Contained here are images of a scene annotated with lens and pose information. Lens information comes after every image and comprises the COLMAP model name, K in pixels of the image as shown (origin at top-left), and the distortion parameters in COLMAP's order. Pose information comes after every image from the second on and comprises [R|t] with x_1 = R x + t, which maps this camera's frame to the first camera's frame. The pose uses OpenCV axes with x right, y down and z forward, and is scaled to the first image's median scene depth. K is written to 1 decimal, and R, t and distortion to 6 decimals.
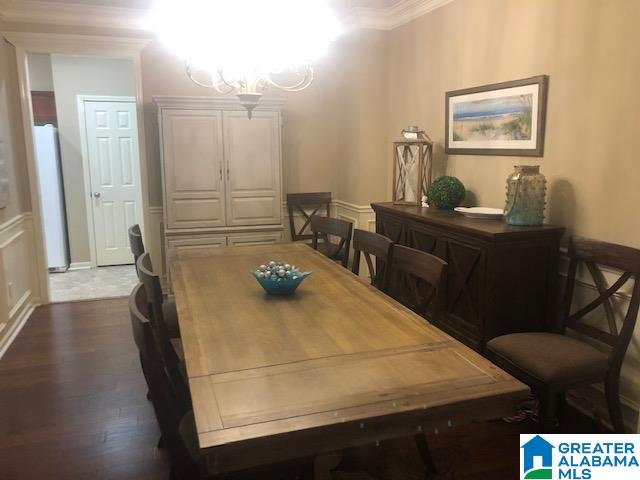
lens RADIAL K [[525.8, 0, 320.3], [0, 525.8, 238.8], [0, 0, 1]] dist [0.025001, -0.008524]
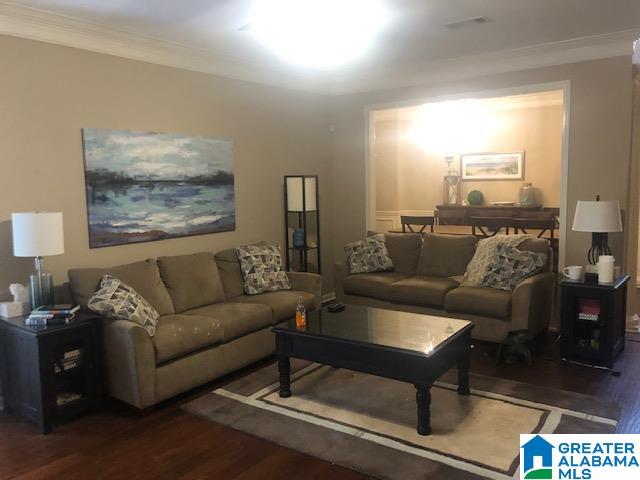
lens RADIAL K [[525.8, 0, 319.8], [0, 525.8, 239.6], [0, 0, 1]] dist [0.025001, -0.008524]
pose [[0.795418, -0.072884, 0.601663, -1.848167], [0.119767, 0.992068, -0.038159, 0.107330], [-0.594110, 0.102411, 0.797838, -0.435435]]
